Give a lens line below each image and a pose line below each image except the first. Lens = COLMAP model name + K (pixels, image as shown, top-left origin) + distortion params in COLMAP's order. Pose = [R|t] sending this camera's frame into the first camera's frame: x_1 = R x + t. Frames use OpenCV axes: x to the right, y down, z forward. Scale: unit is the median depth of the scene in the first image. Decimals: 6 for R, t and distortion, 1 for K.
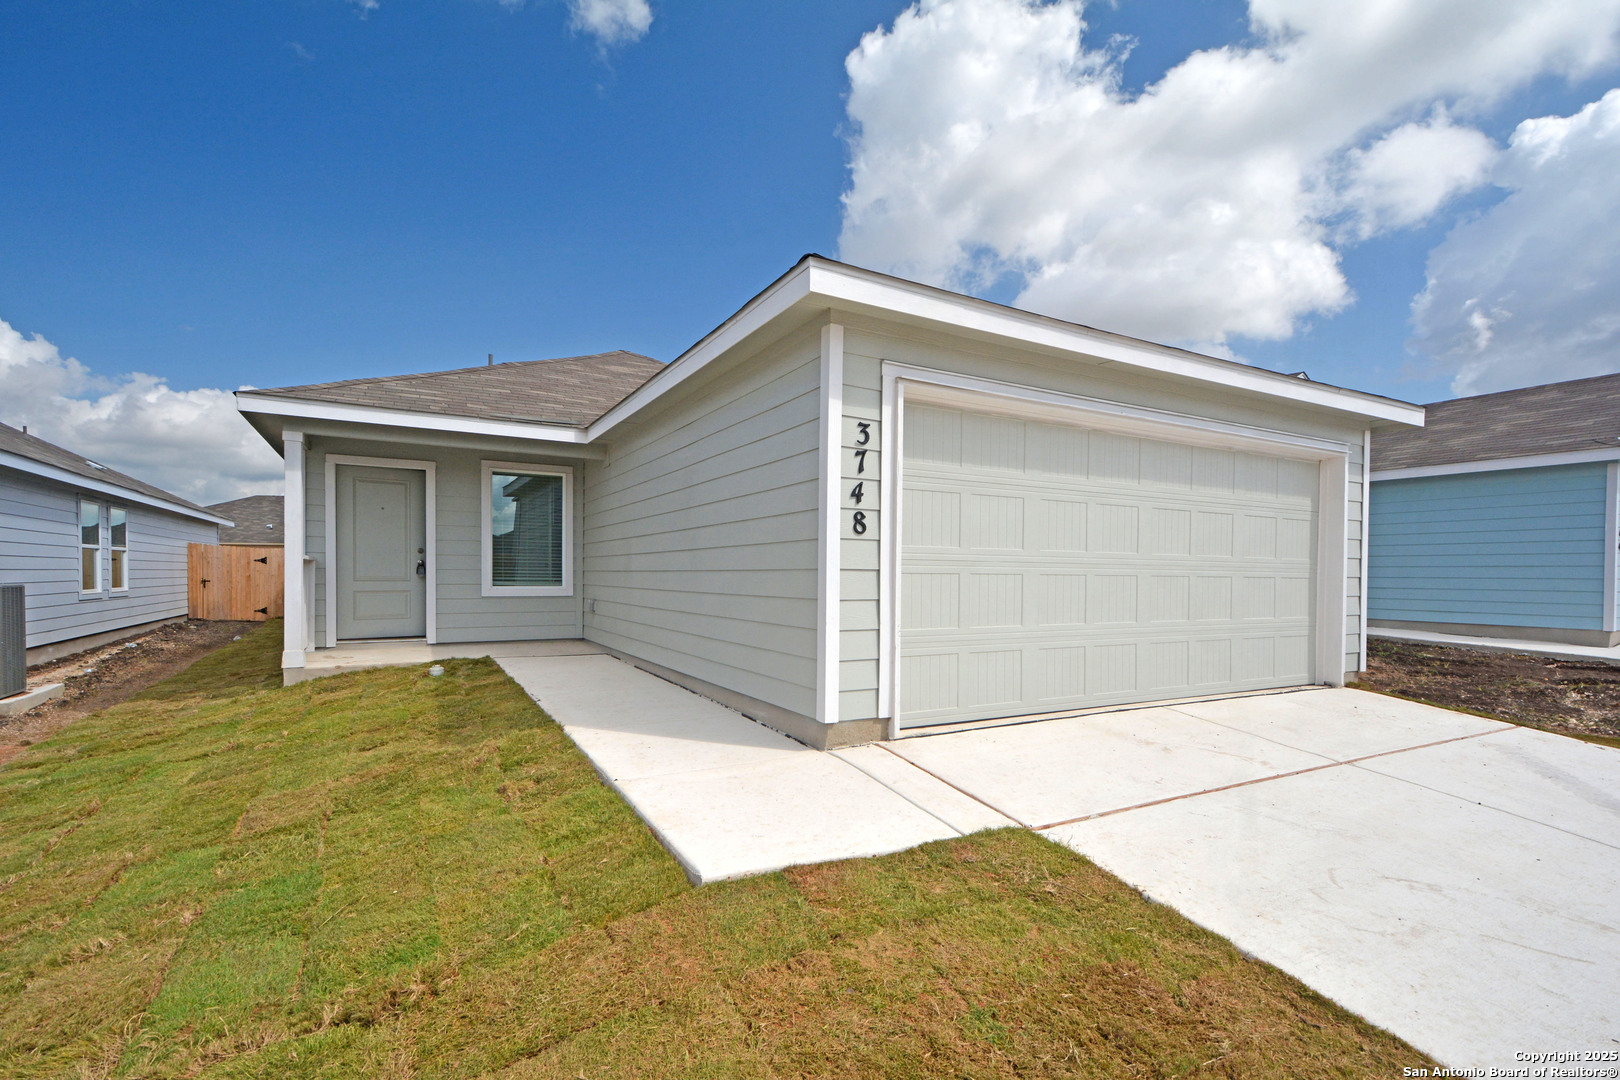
lens RADIAL K [[726.3, 0, 829.7], [0, 726.3, 577.2], [0, 0, 1]] dist [0.012574, -0.001951]
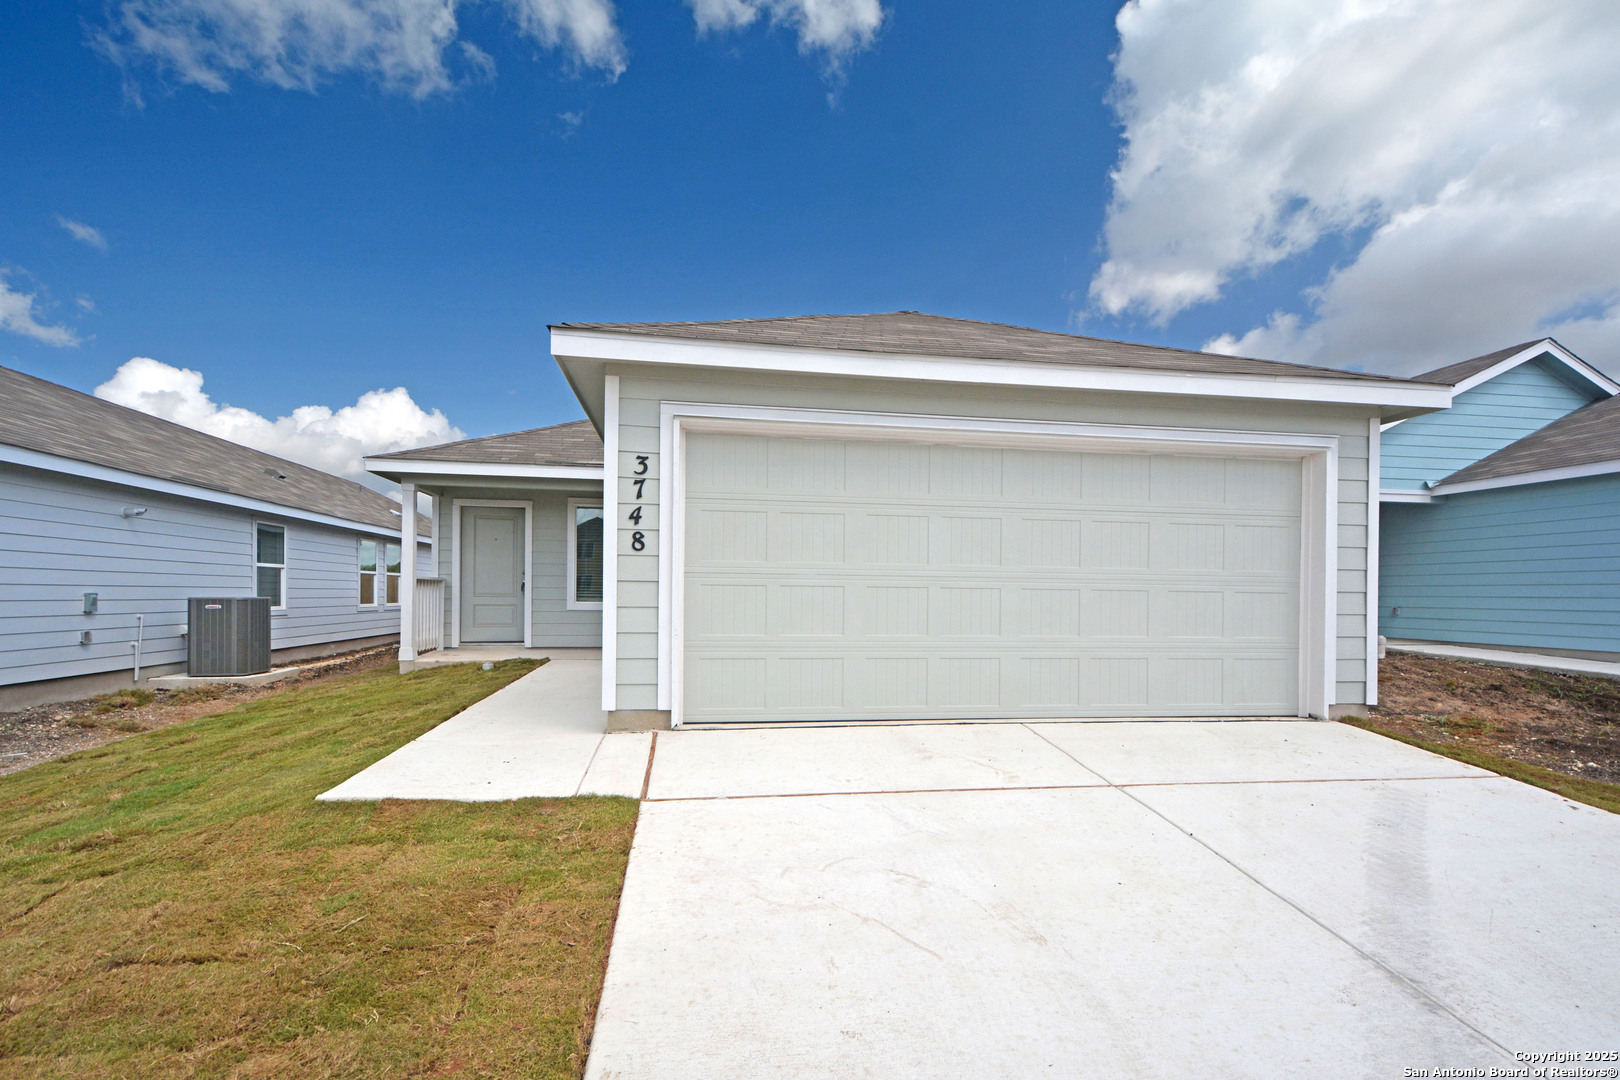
lens RADIAL K [[726.3, 0, 848.1], [0, 726.3, 591.5], [0, 0, 1]] dist [0.012574, -0.001951]
pose [[0.947288, 0.000233, -0.320382, 0.728482], [-0.004855, 0.999895, -0.013630, 0.020399], [0.320345, 0.014467, 0.947190, -0.000889]]
